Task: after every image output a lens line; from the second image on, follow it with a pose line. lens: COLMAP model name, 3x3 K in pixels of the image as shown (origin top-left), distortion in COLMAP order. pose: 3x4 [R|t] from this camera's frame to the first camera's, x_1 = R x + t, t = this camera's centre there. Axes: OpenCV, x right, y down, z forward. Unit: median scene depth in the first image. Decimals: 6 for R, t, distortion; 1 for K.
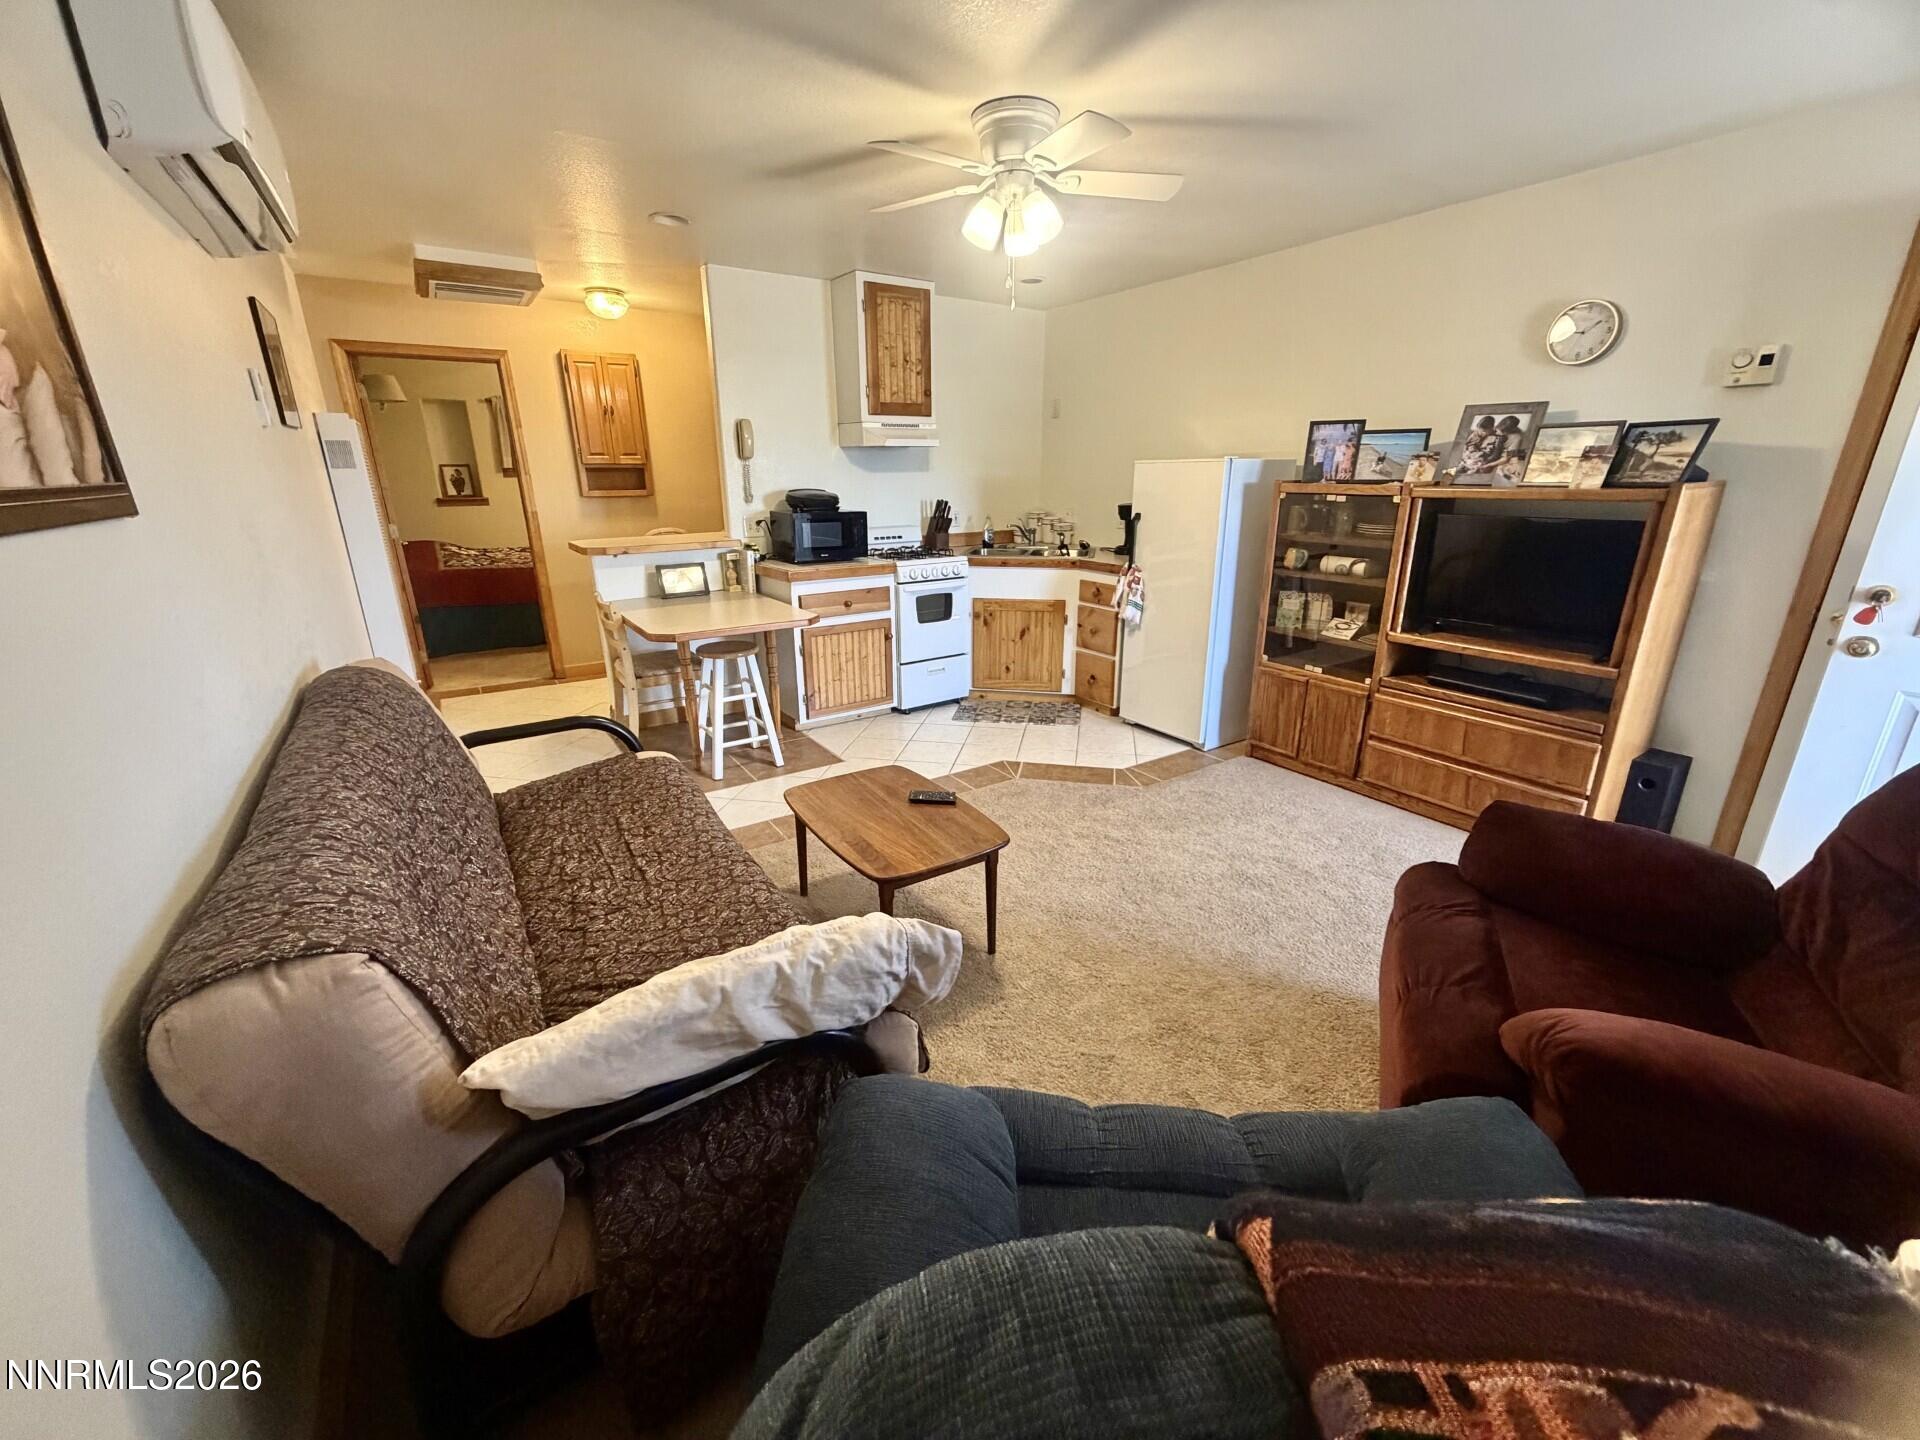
lens RADIAL K [[765.5, 0, 951.9], [0, 765.5, 719.6], [0, 0, 1]] dist [0.001063, -0.000090]
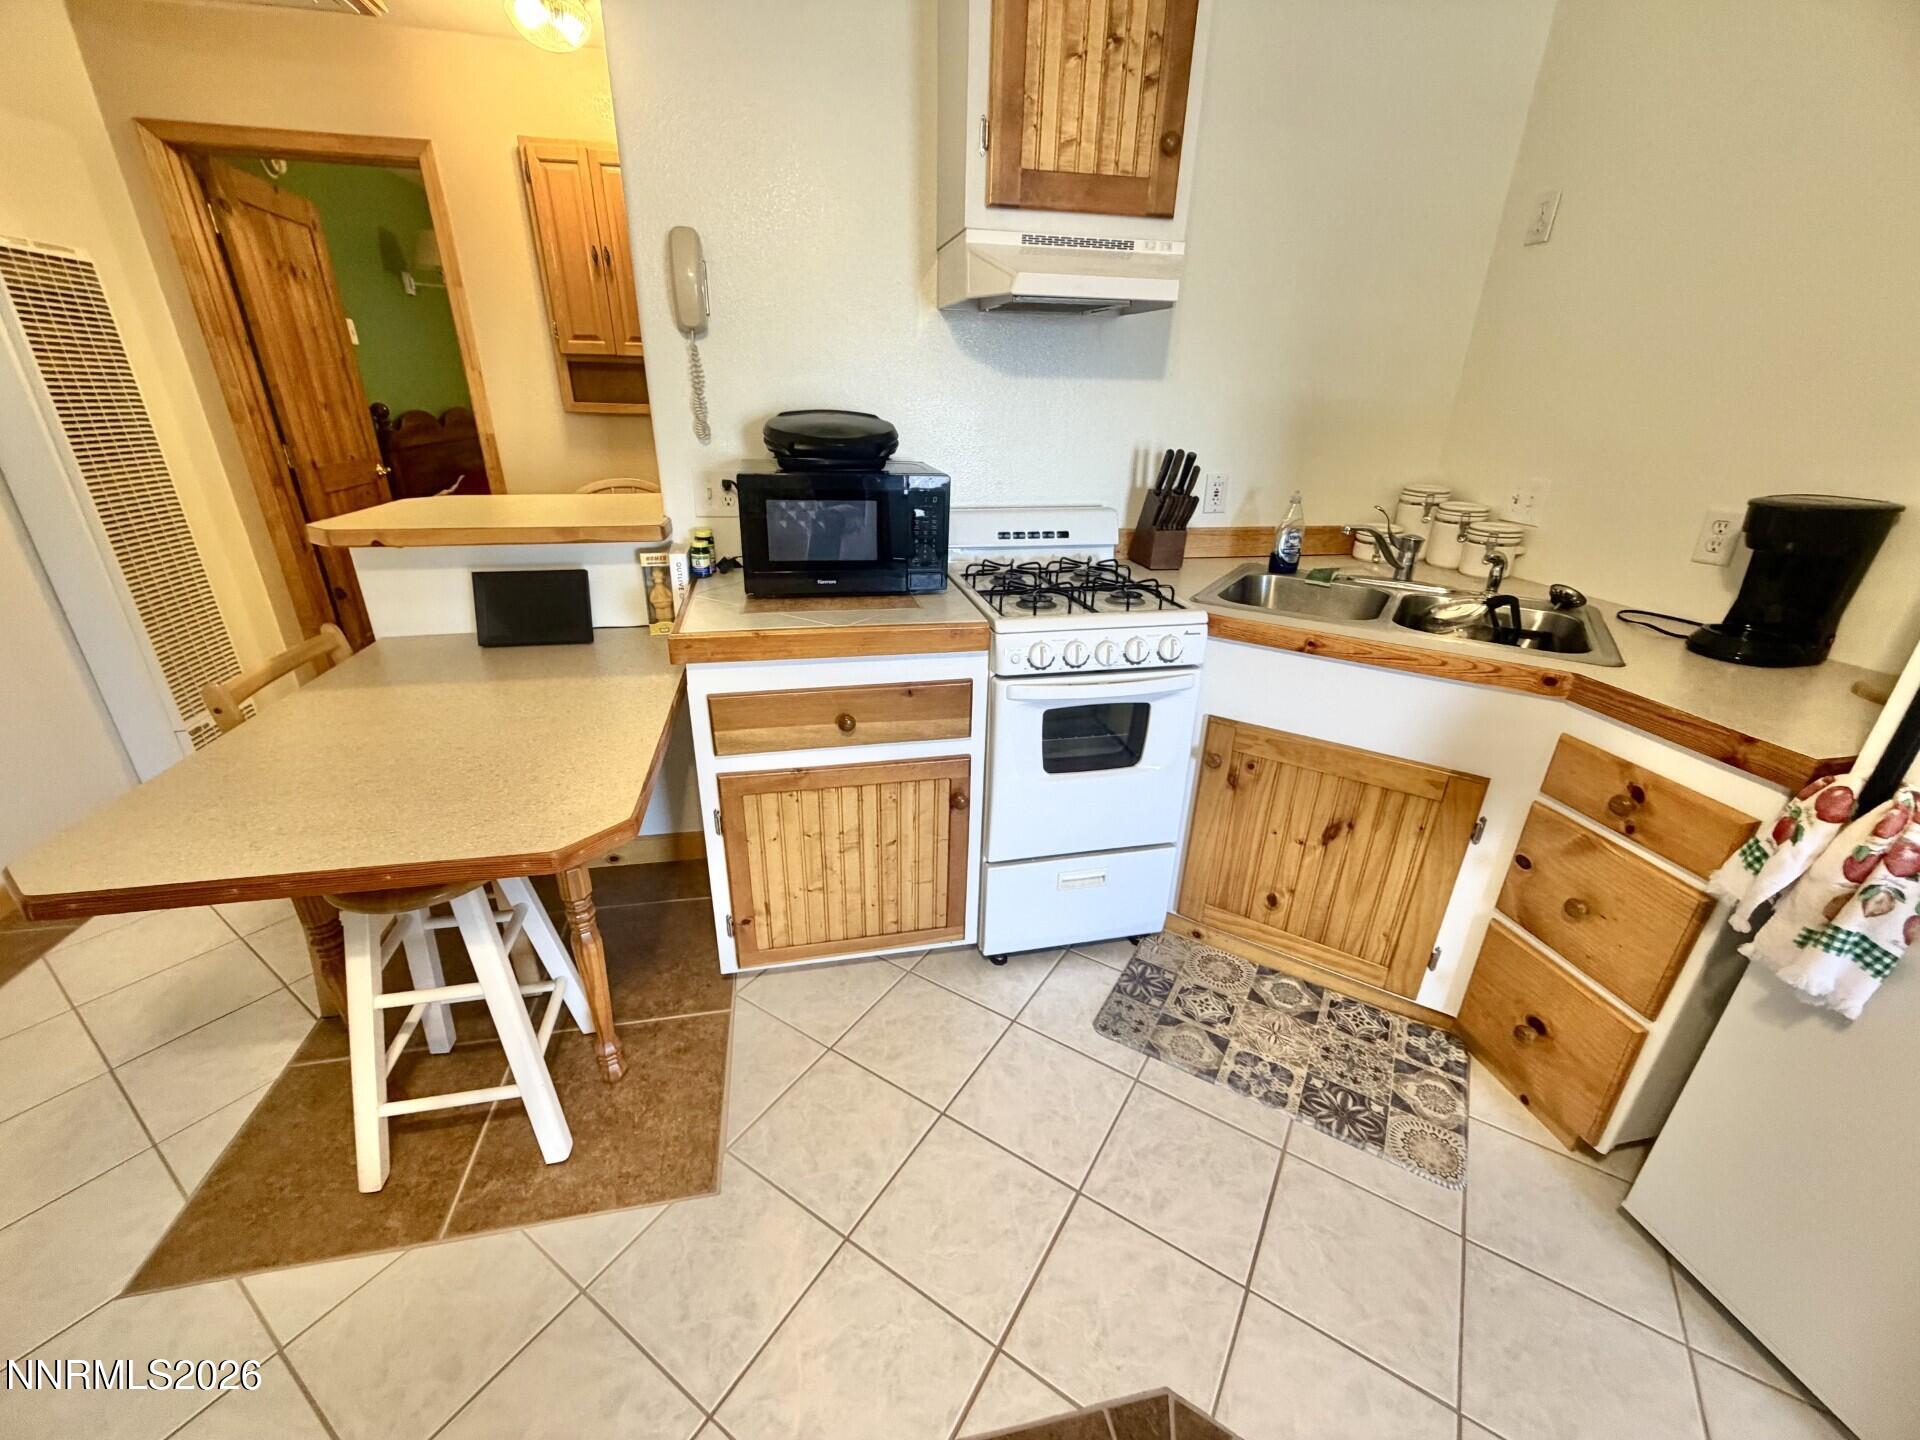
lens RADIAL K [[765.5, 0, 951.9], [0, 765.5, 719.6], [0, 0, 1]] dist [0.001063, -0.000090]
pose [[0.927215, 0.168715, -0.334377, 0.037768], [-0.139688, 0.984153, 0.109222, -0.185343], [0.347506, -0.054564, 0.936089, 0.606822]]
